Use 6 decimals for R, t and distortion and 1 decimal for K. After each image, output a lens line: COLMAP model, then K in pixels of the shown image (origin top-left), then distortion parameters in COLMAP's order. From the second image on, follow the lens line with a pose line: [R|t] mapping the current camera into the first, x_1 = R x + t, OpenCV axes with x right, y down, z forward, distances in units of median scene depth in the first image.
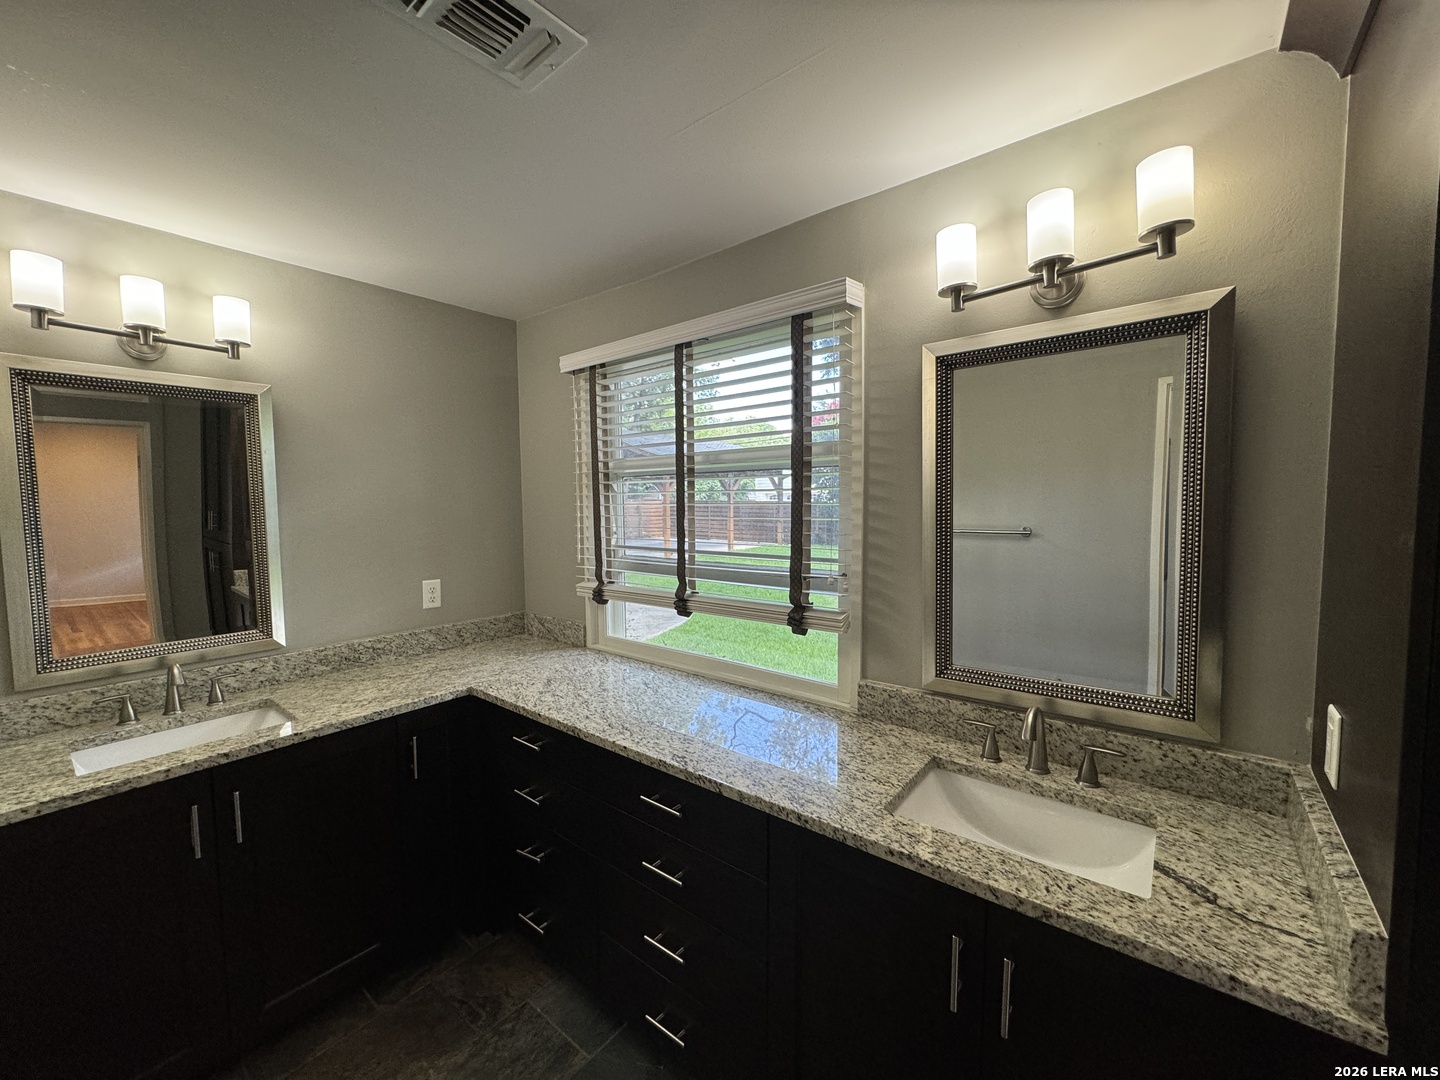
lens RADIAL K [[572.9, 0, 719.0], [0, 572.9, 540.2], [0, 0, 1]] dist [-0.002600, -0.000330]
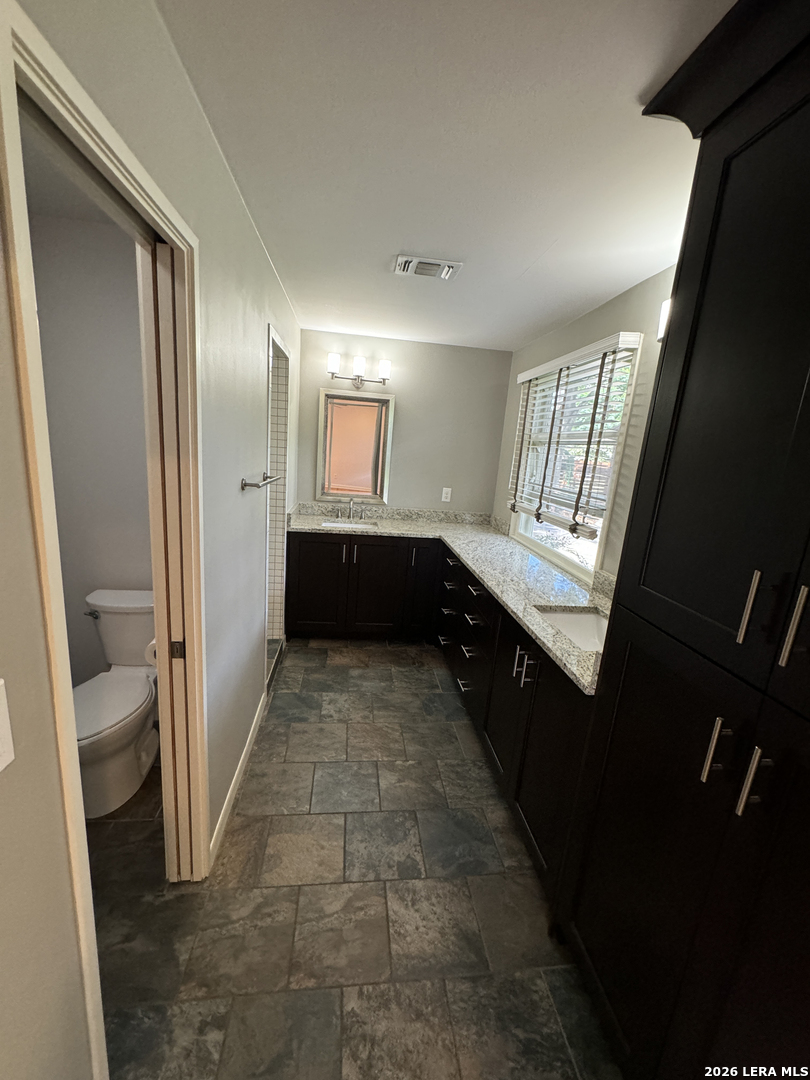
lens RADIAL K [[429.7, 0, 405.2], [0, 429.7, 540.3], [0, 0, 1]] dist [-0.002600, -0.000330]
pose [[0.711126, 0.212345, -0.670231, 0.622300], [-0.132243, 0.976683, 0.169124, 0.013722], [0.690516, -0.031635, 0.722625, -0.313593]]
